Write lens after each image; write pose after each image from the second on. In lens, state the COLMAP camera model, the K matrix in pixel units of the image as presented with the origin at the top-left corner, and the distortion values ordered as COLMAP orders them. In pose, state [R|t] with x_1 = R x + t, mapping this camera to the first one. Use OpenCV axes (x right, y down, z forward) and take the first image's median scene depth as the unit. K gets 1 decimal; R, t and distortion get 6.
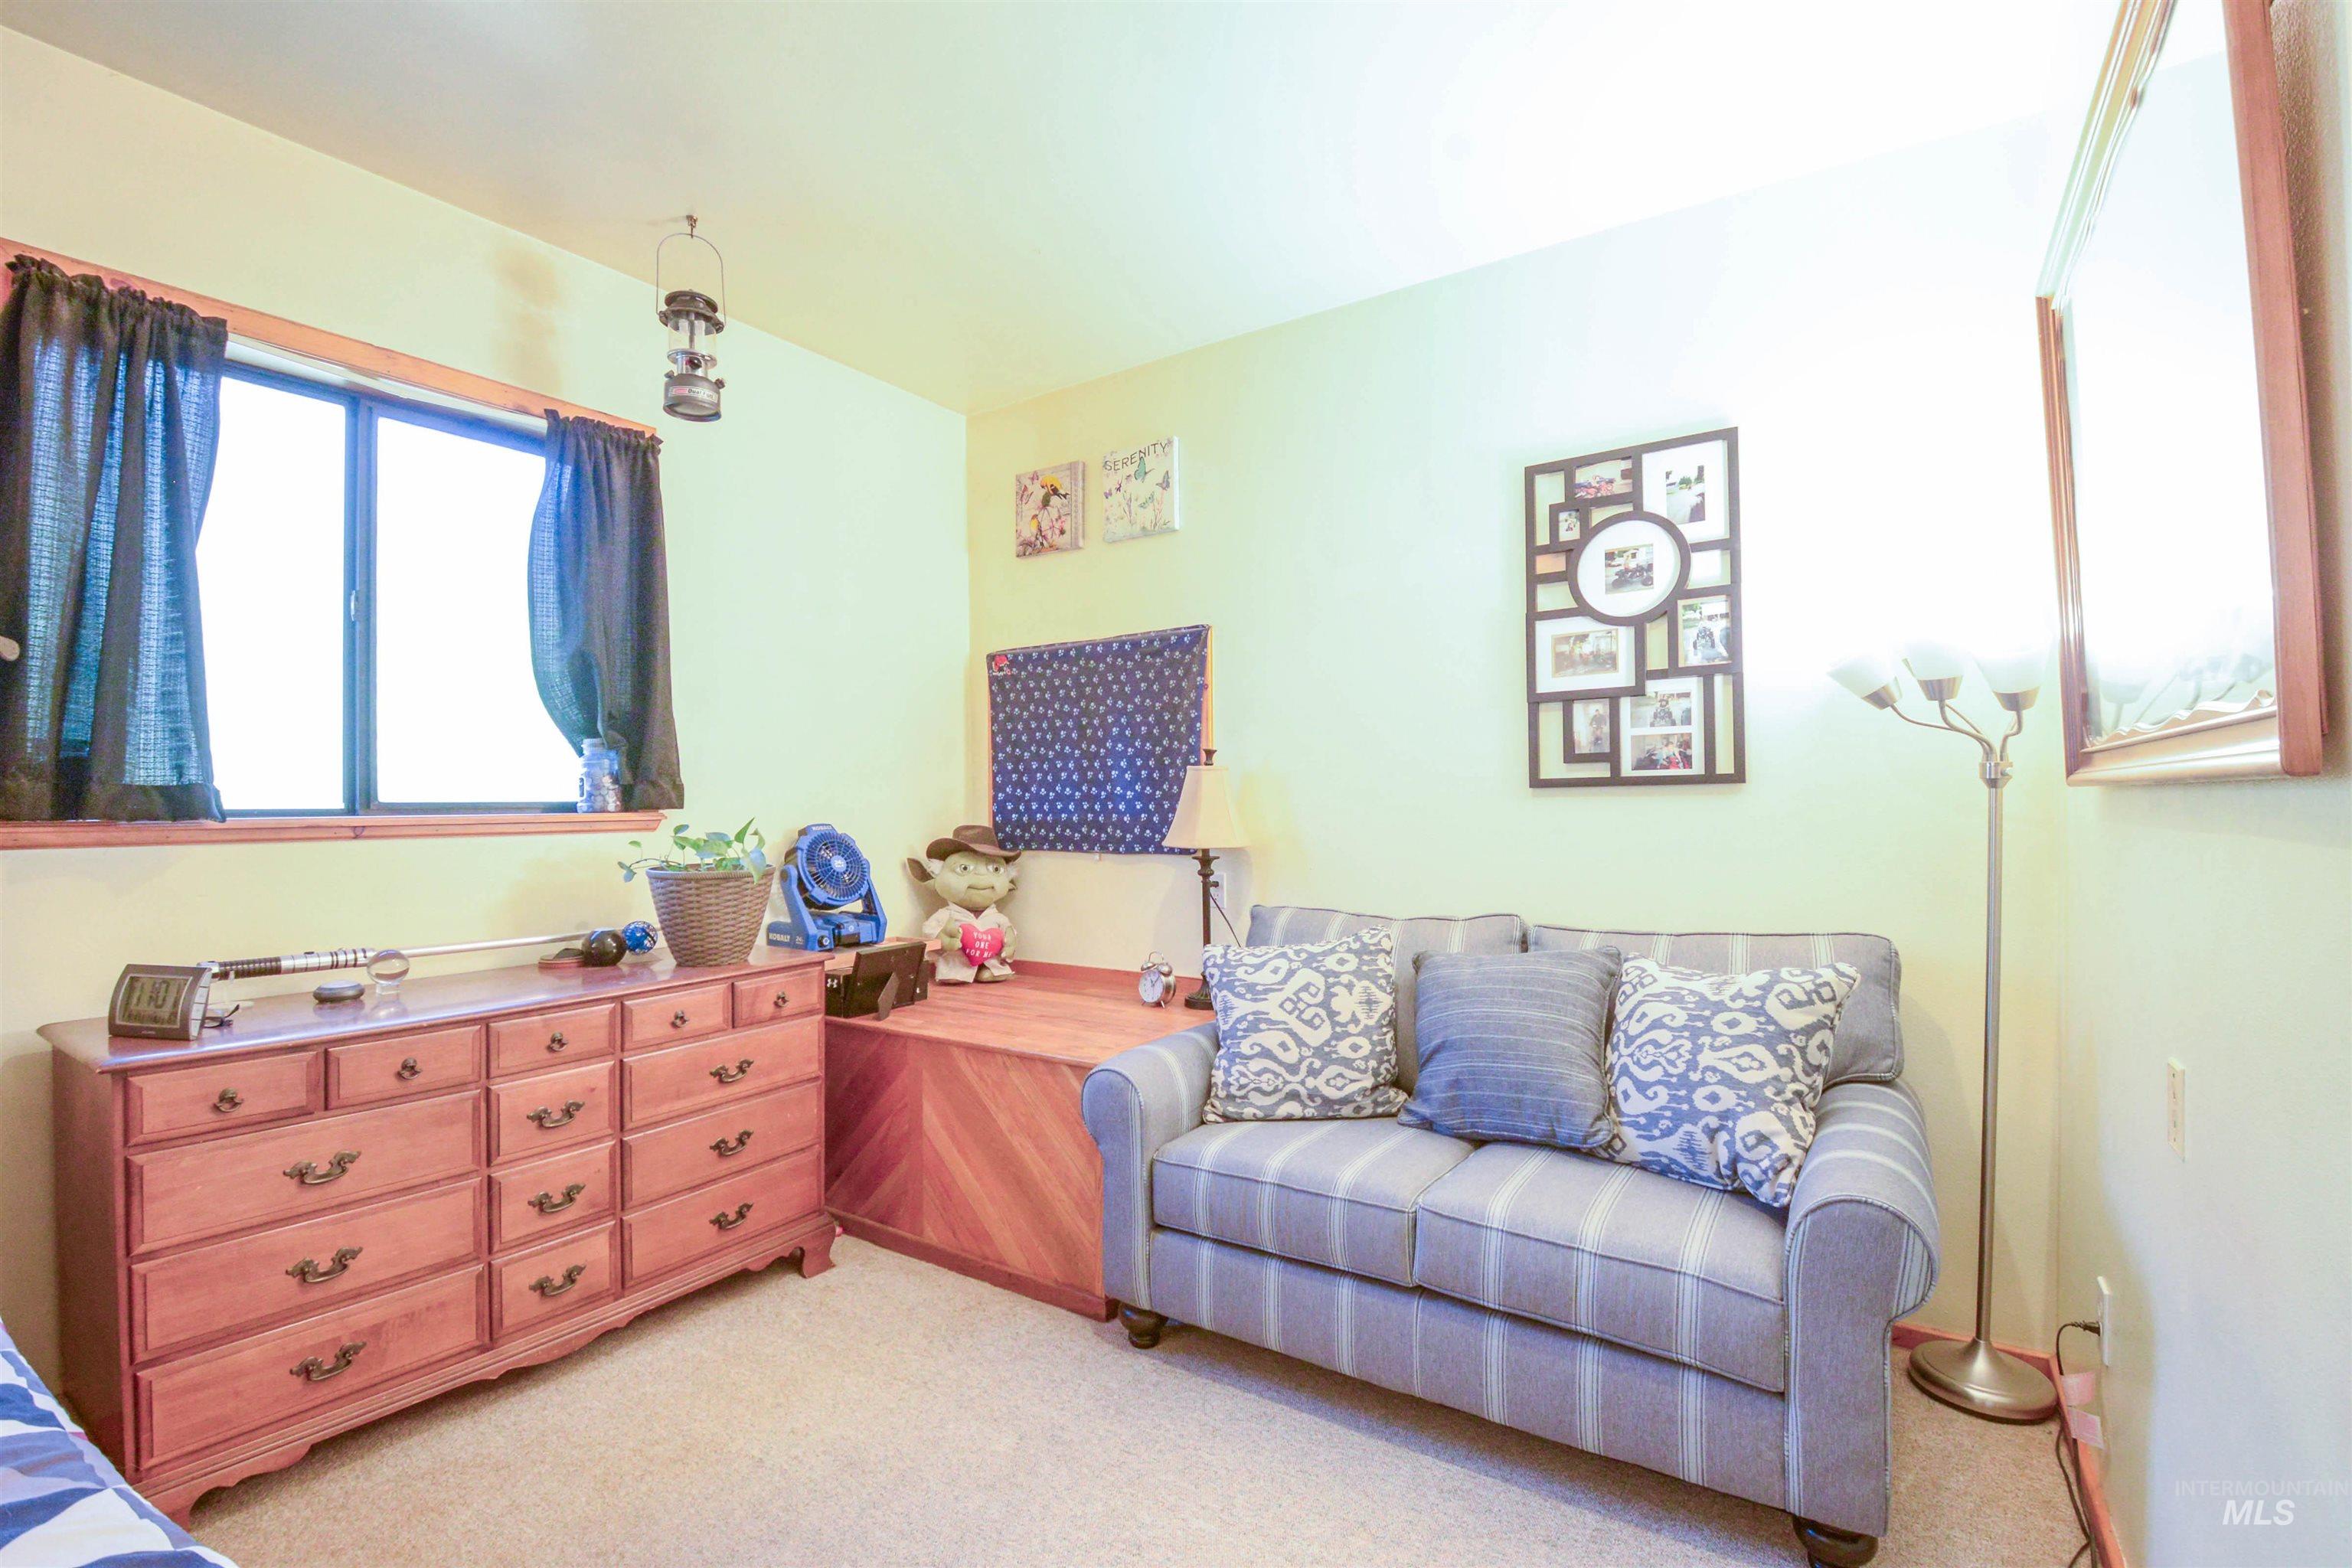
lens RADIAL K [[1027.1, 0, 1176.0], [0, 1027.1, 784.0], [0, 0, 1]] dist [-0.001531, -0.040263]
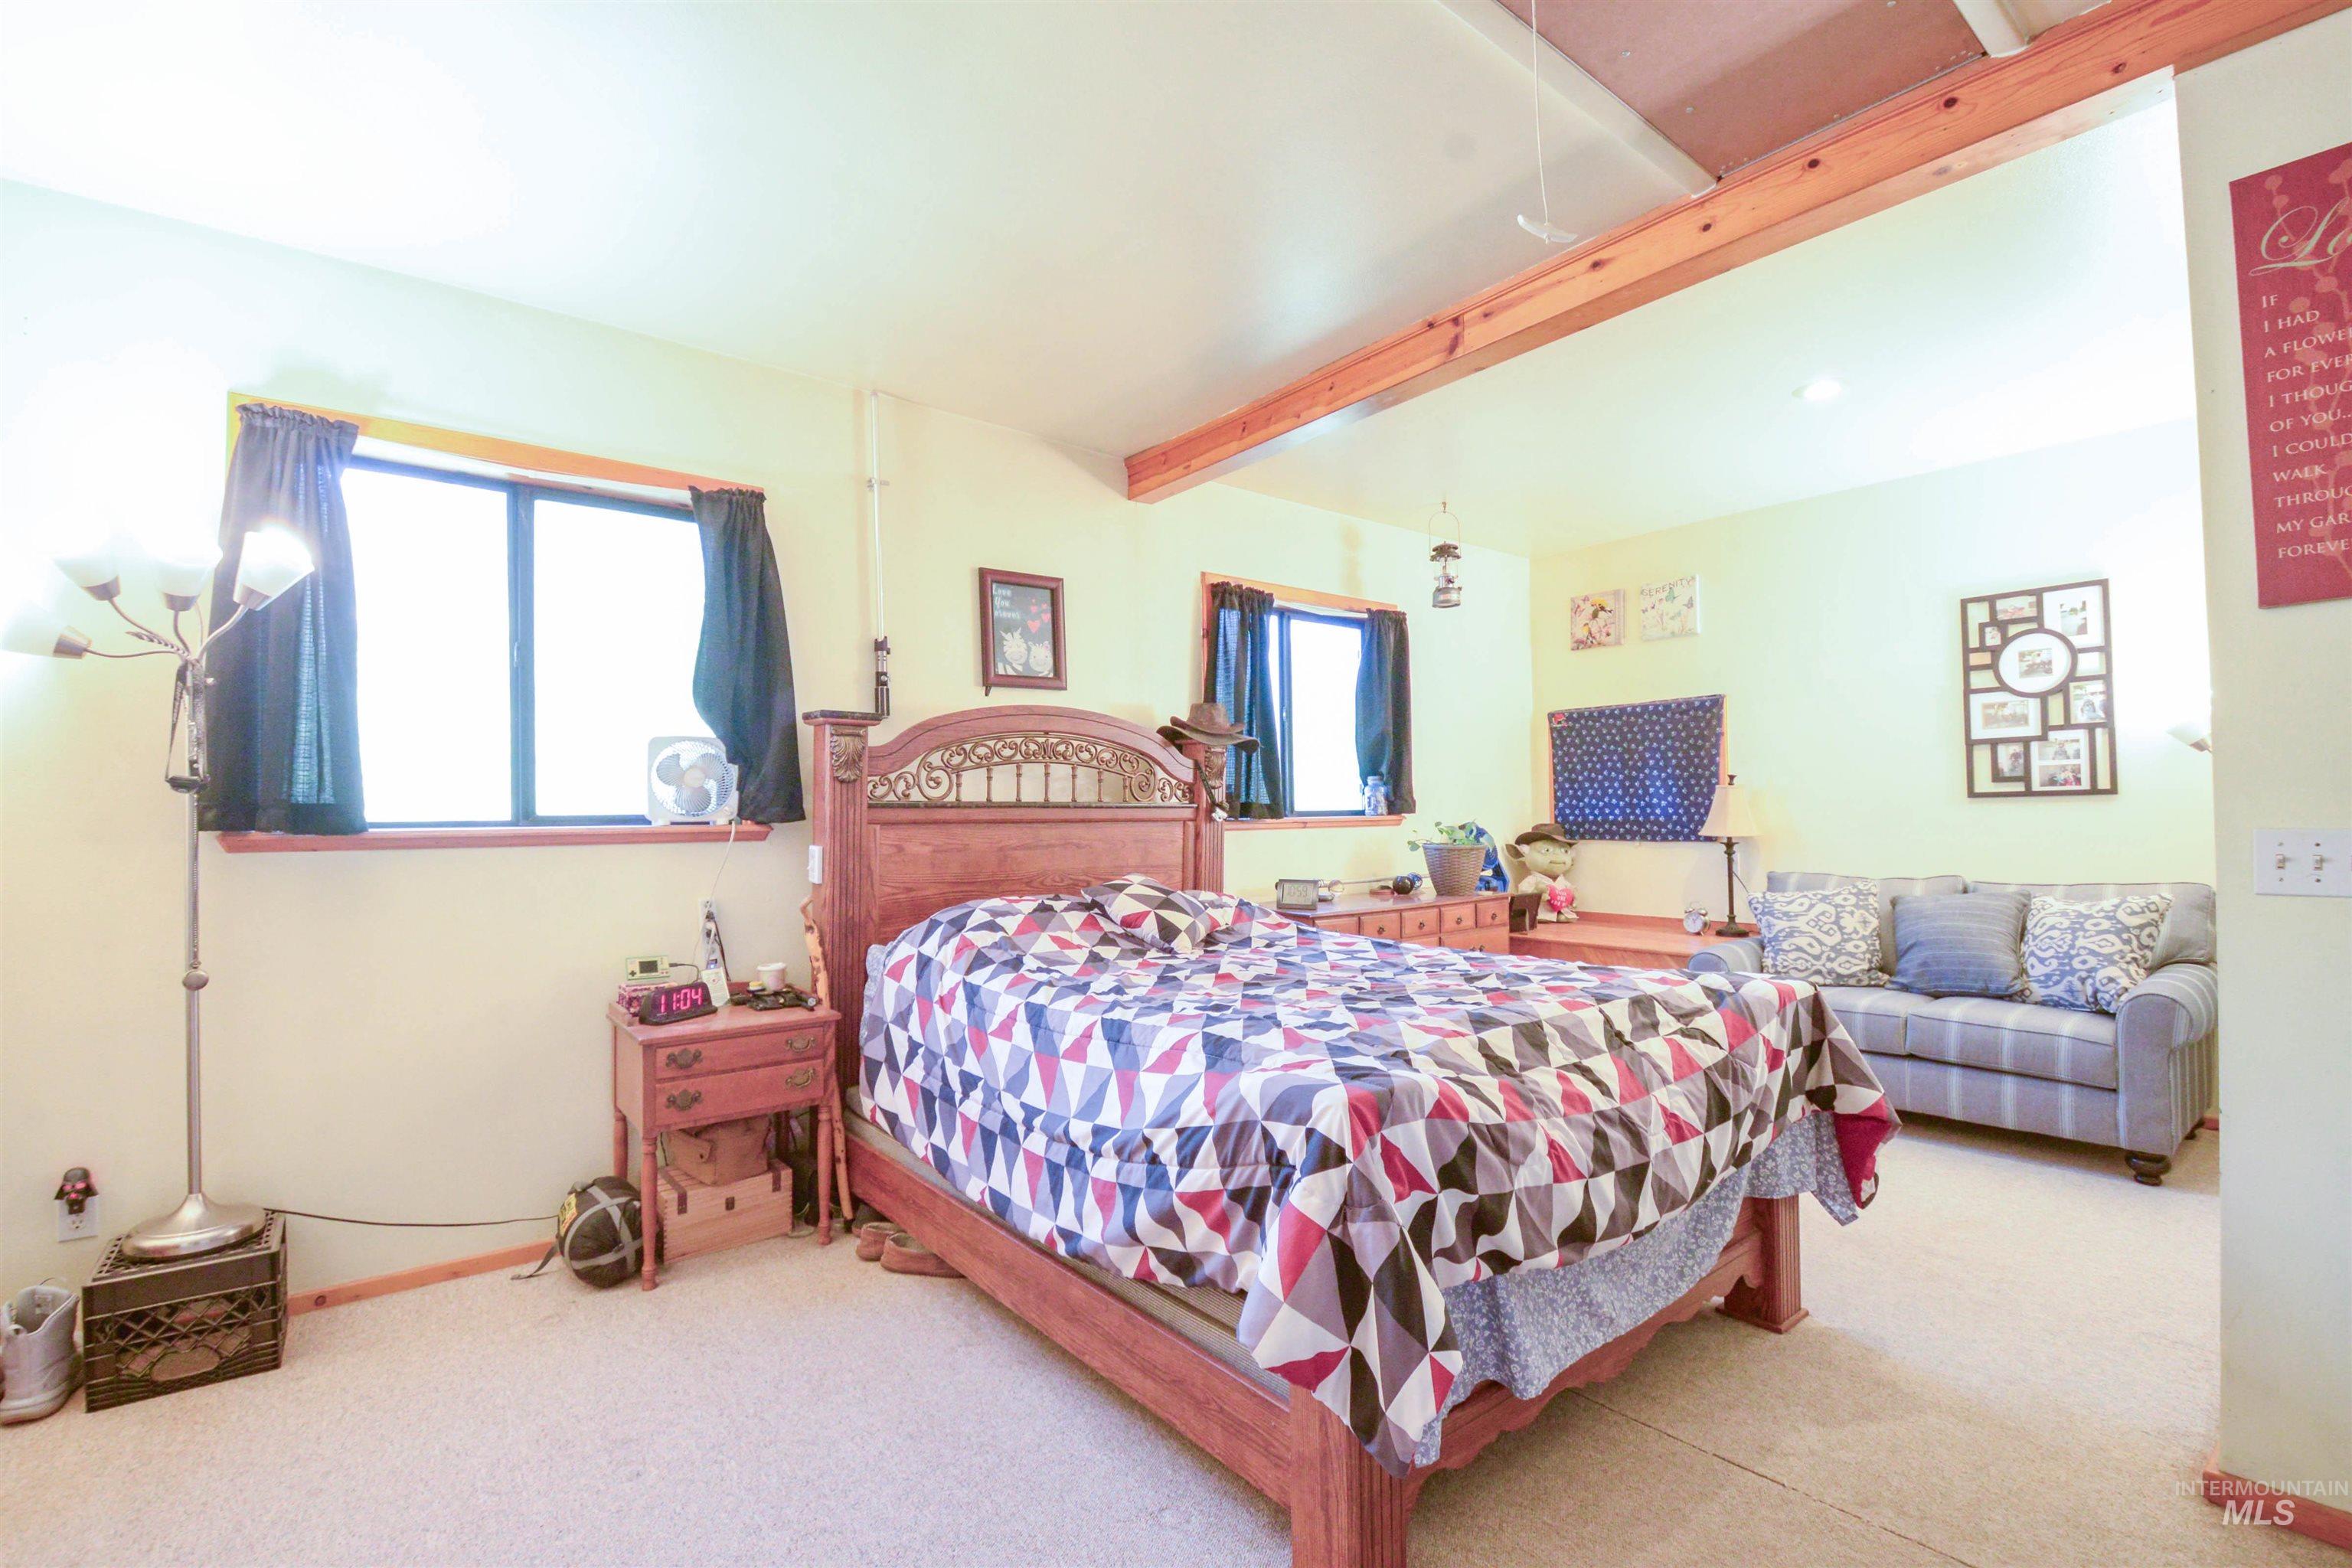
lens RADIAL K [[956.1, 0, 1173.6], [0, 956.1, 793.7], [0, 0, 1]] dist [-0.051239, -0.000386]
pose [[0.935191, -0.012477, -0.353924, -0.332180], [0.013894, 0.999902, 0.001461, -0.023826], [0.353872, -0.006284, 0.935273, -0.847680]]
